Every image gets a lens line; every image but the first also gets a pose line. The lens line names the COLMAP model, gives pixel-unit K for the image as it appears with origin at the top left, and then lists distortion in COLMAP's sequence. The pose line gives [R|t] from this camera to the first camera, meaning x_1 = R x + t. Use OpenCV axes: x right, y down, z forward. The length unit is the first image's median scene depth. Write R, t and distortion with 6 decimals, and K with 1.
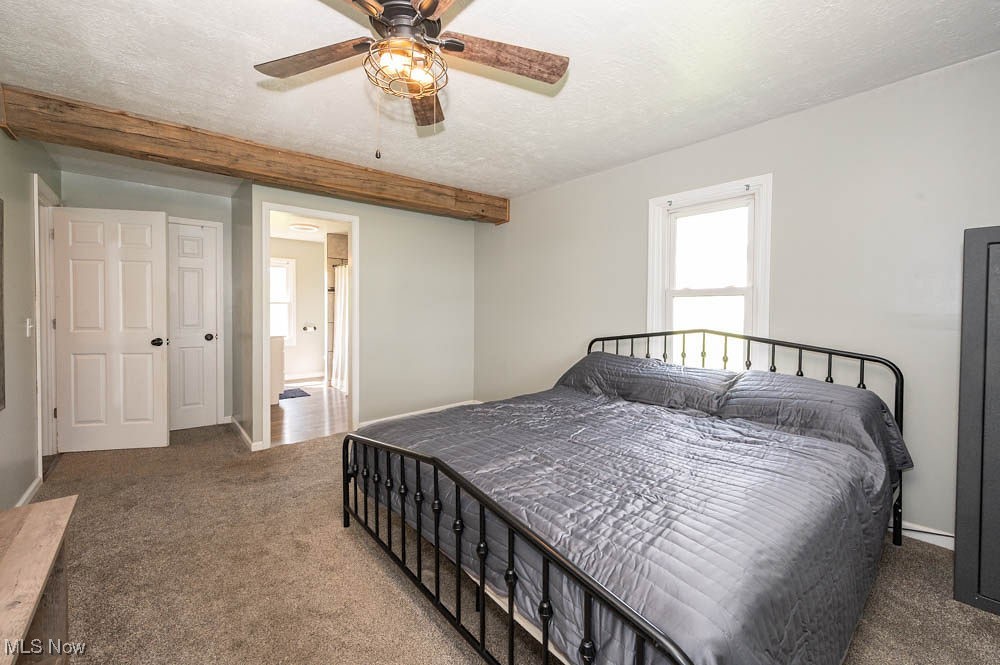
lens RADIAL K [[404.1, 0, 499.3], [0, 404.1, 317.5], [0, 0, 1]] dist [-0.001446, -0.000306]
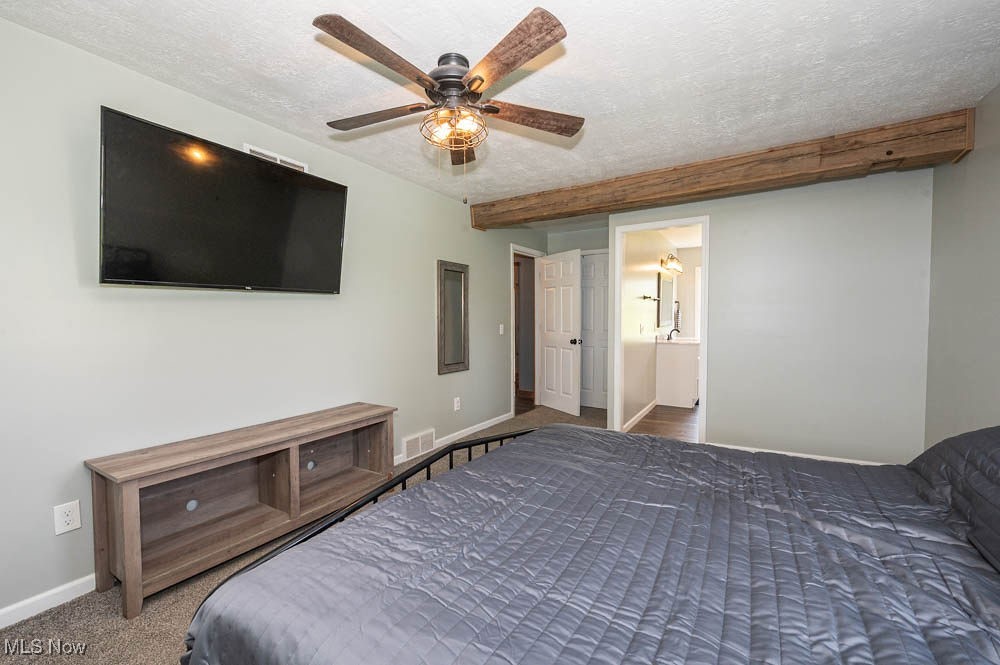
lens RADIAL K [[404.1, 0, 499.3], [0, 404.1, 317.5], [0, 0, 1]] dist [-0.001446, -0.000306]
pose [[0.297347, -0.004666, -0.954758, 0.445255], [-0.014658, 0.999848, -0.009451, -0.006021], [0.954657, 0.016805, 0.297233, 0.337289]]
